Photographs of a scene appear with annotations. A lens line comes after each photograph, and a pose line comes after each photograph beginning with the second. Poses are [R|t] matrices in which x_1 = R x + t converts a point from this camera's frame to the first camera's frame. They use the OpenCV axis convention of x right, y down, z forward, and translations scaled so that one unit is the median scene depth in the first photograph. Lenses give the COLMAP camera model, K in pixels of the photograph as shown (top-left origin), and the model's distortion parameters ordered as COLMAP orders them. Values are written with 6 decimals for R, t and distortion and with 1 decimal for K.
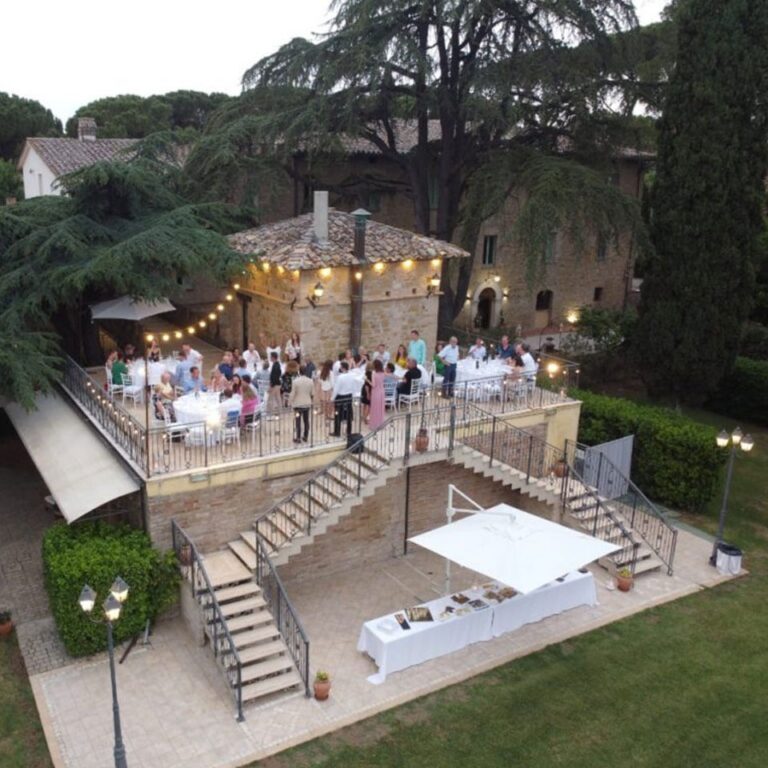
lens RADIAL K [[835.7, 0, 384.0], [0, 835.7, 384.0], [0, 0, 1]] dist [0.018808, 0.011327]
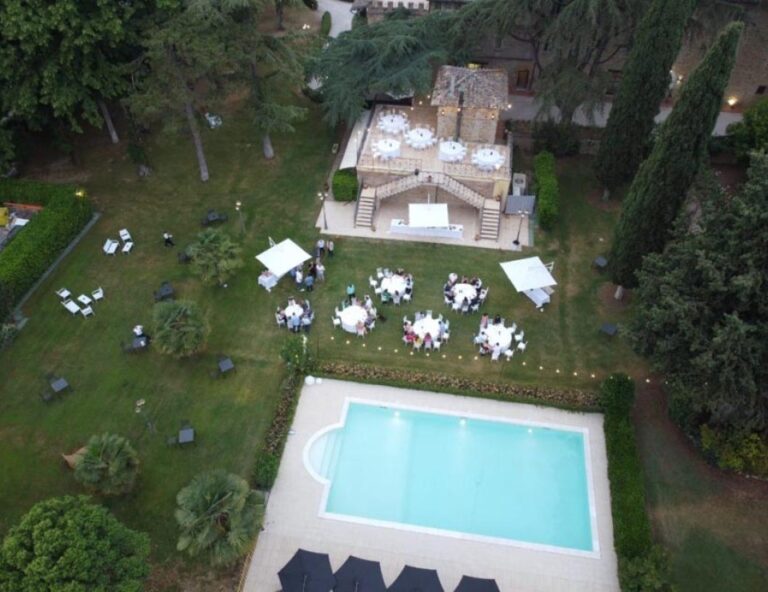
lens RADIAL K [[584.0, 0, 384.0], [0, 584.0, 296.0], [0, 0, 1]] dist [-0.006466, -0.005474]
pose [[0.769810, 0.443014, -0.459490, 1.357595], [-0.166484, 0.834342, 0.525506, -0.845188], [0.616179, -0.328042, 0.716039, -1.114707]]
